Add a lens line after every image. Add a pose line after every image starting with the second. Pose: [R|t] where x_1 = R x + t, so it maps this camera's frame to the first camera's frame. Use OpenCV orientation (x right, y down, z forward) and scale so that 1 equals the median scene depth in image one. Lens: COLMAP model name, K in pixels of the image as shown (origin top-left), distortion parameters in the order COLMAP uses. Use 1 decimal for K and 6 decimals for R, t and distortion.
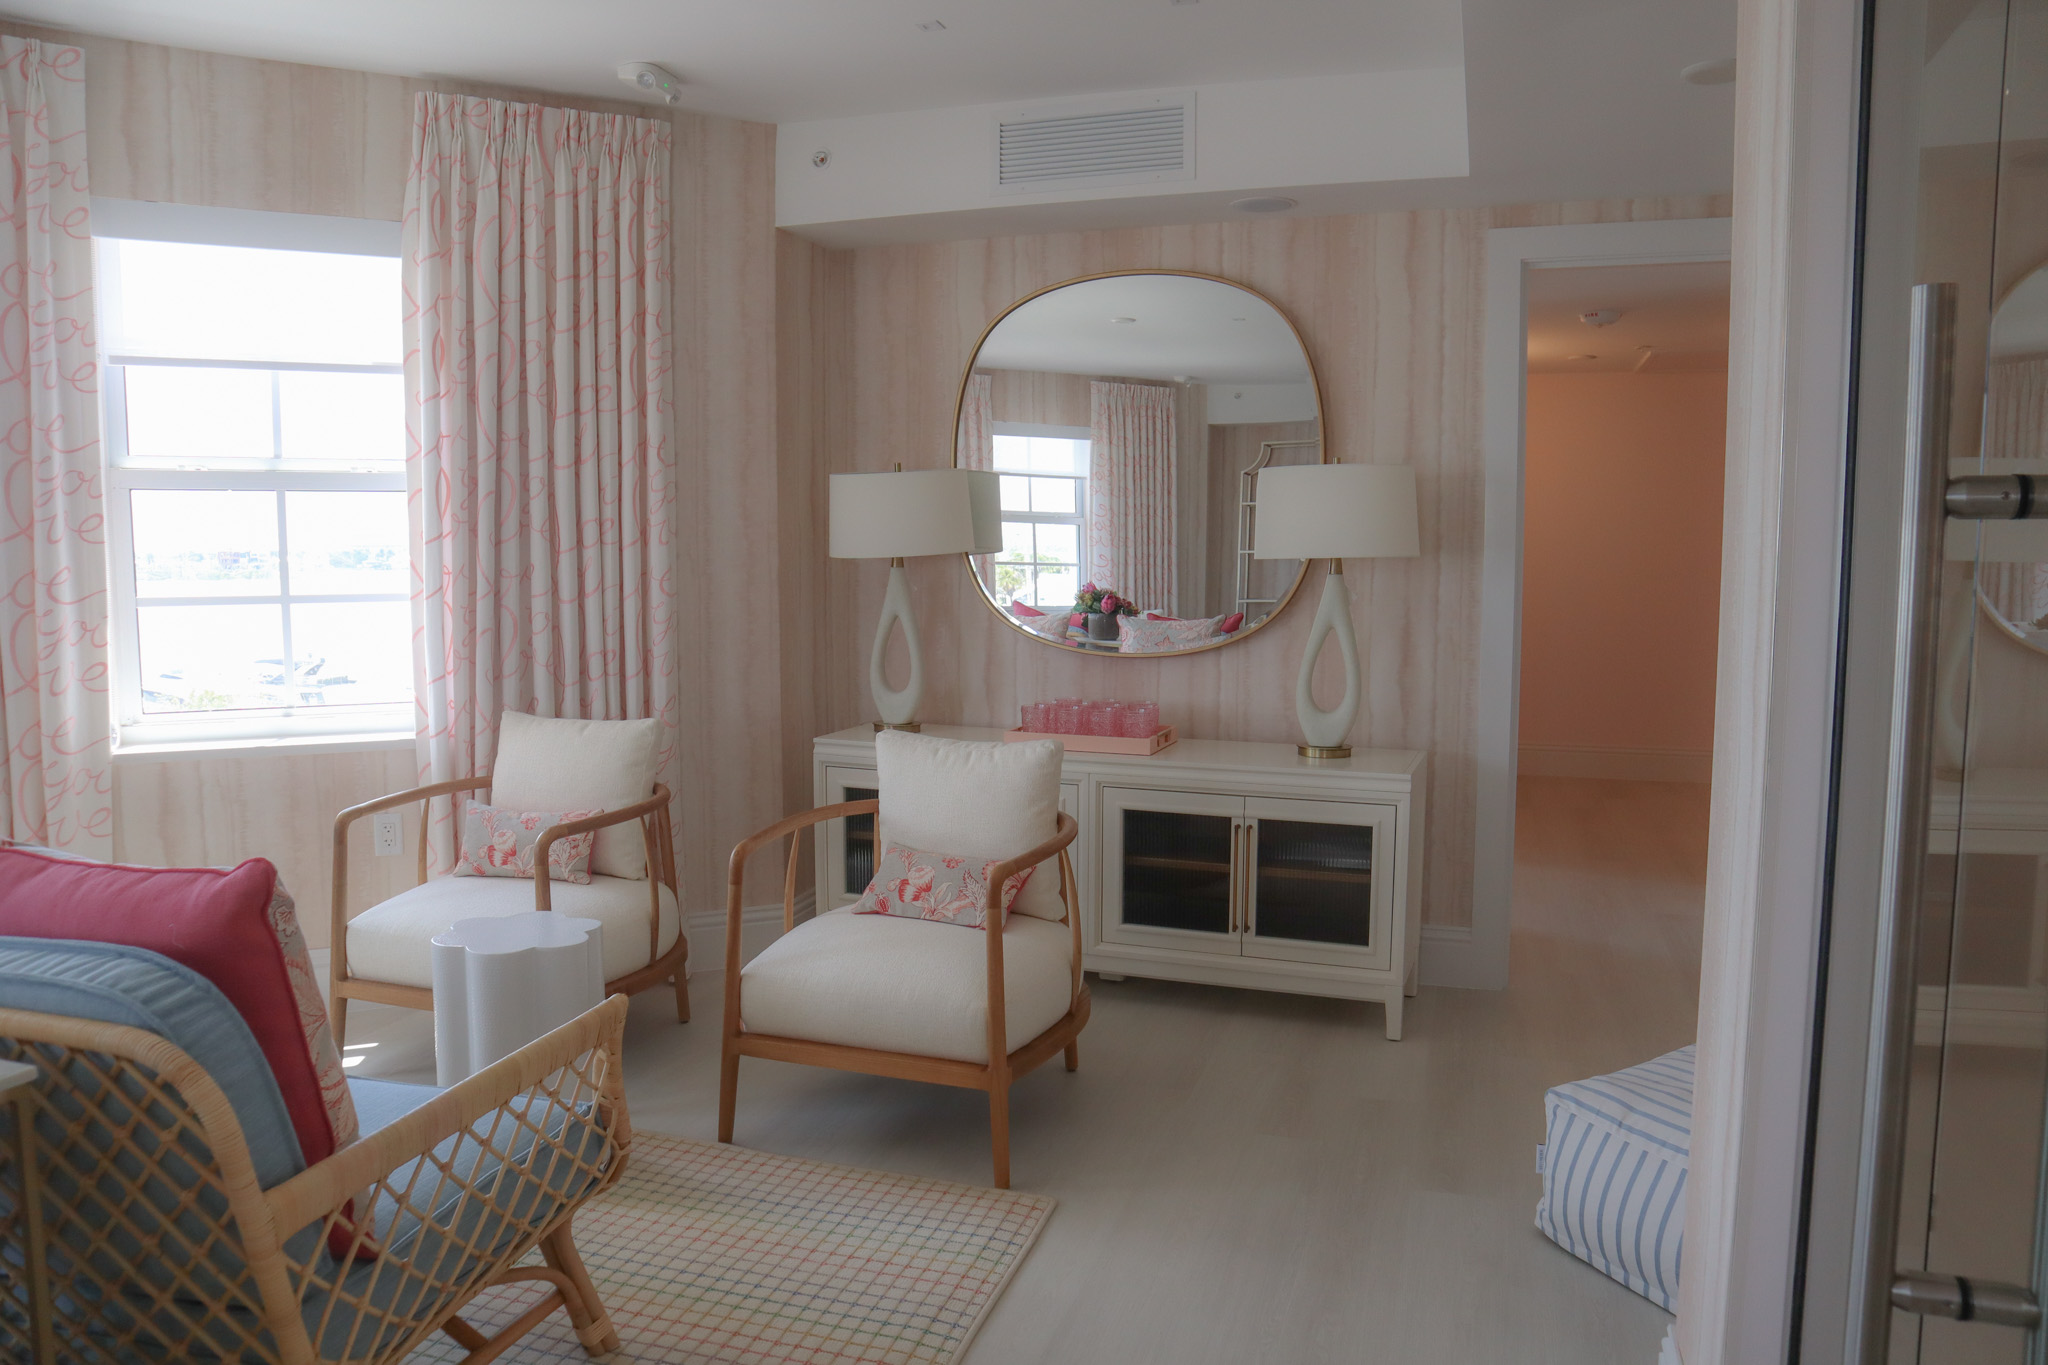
lens RADIAL K [[1390.4, 0, 1060.1], [0, 1390.4, 683.2], [0, 0, 1]] dist [-0.121017, 0.080899]
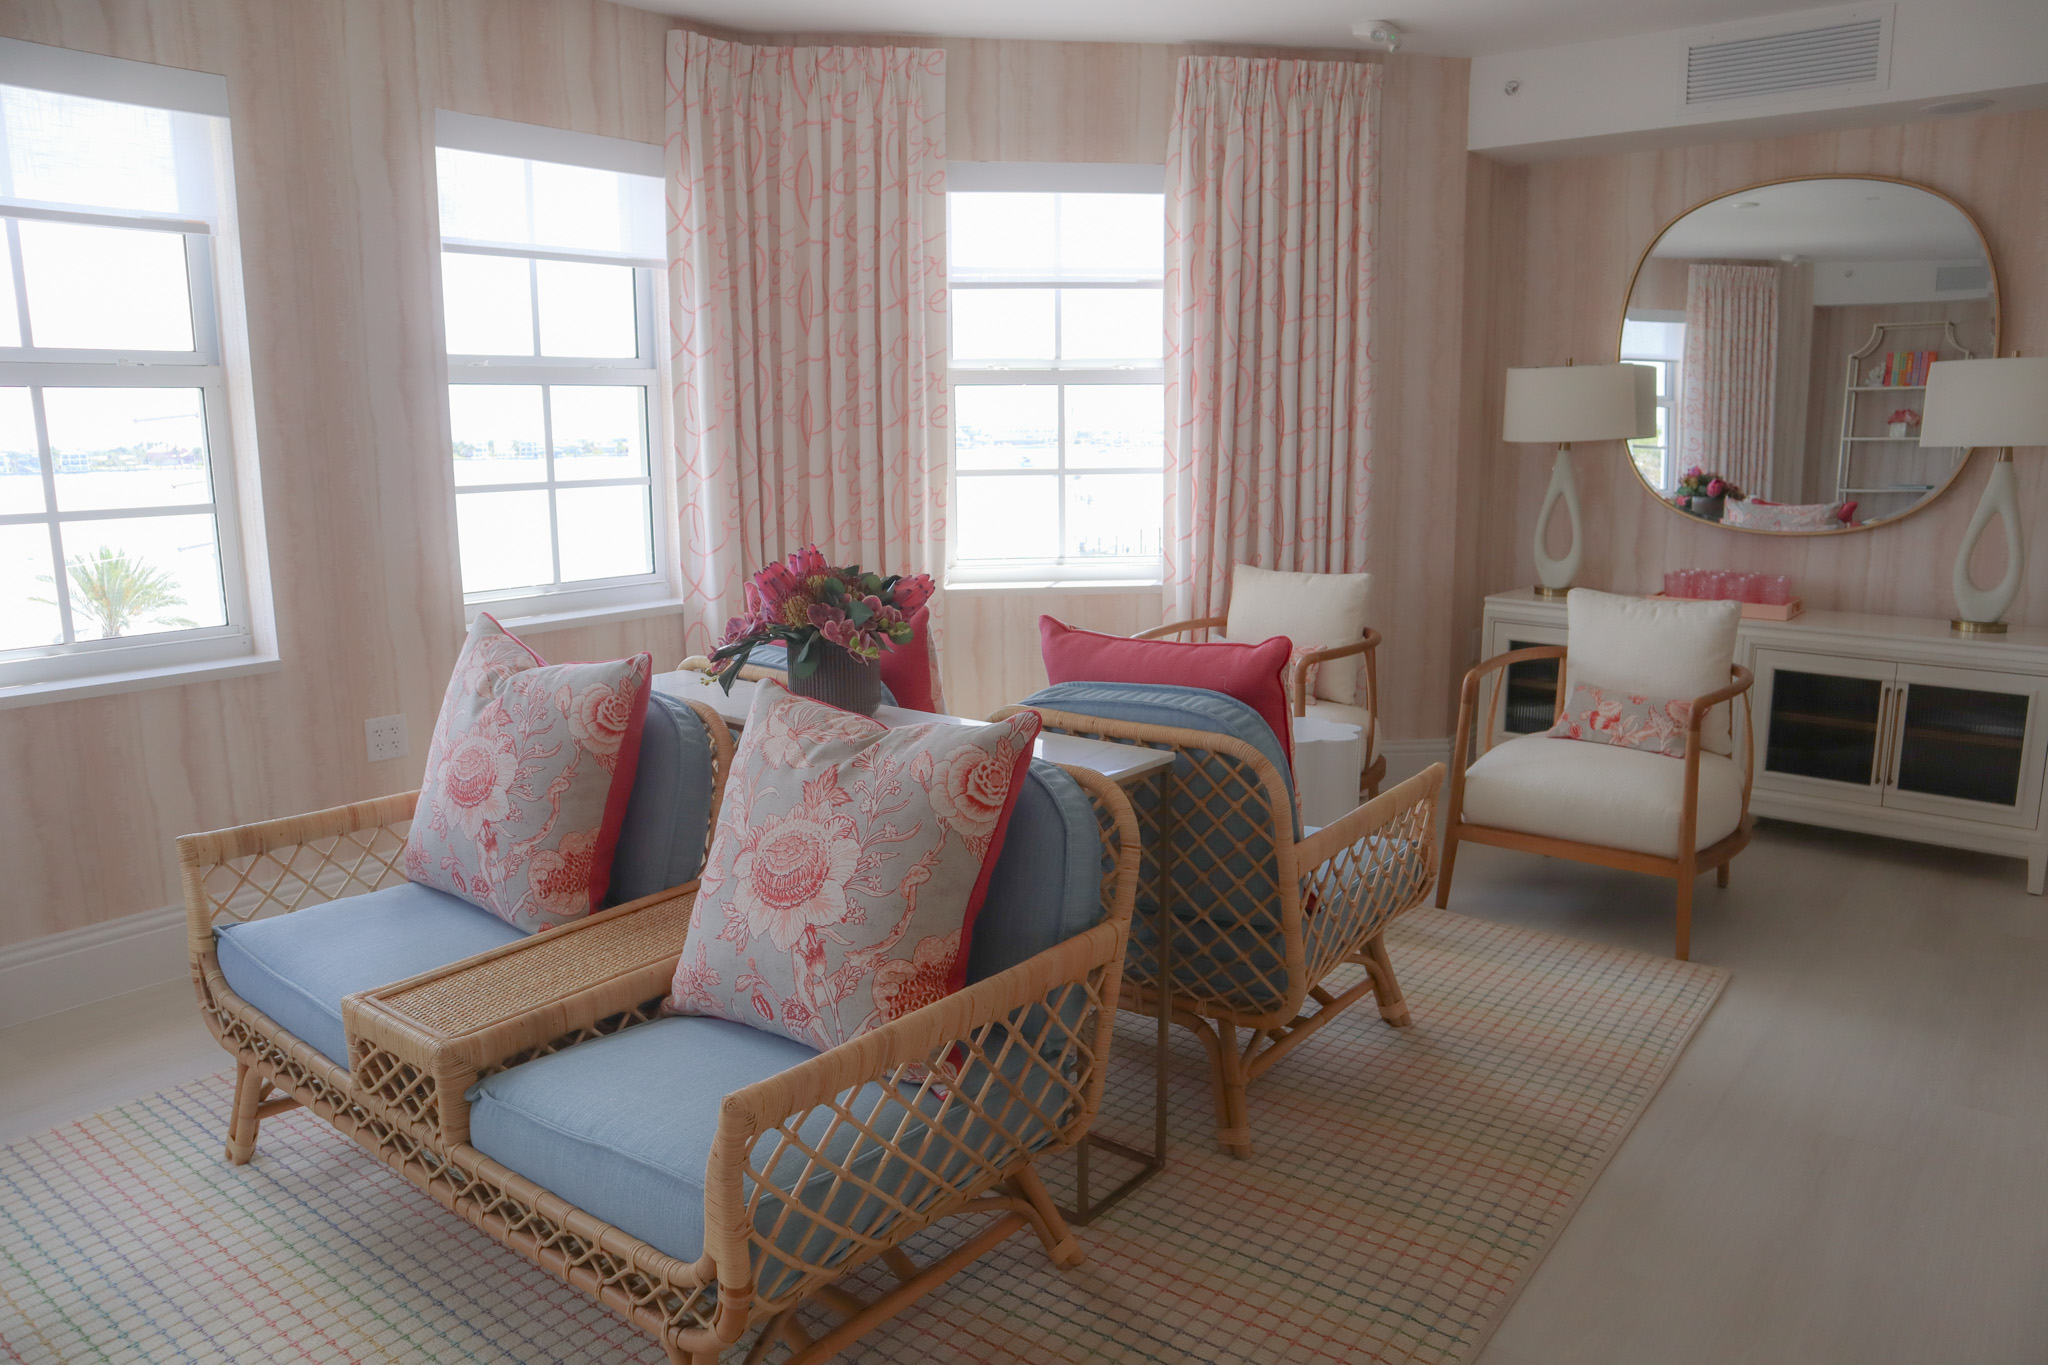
lens RADIAL K [[1390.4, 0, 1060.1], [0, 1390.4, 683.2], [0, 0, 1]] dist [-0.121017, 0.080899]
pose [[0.934343, 0.057351, -0.351730, -0.110124], [-0.027232, 0.995570, 0.089992, 0.019177], [0.355333, -0.074505, 0.931766, -0.230737]]
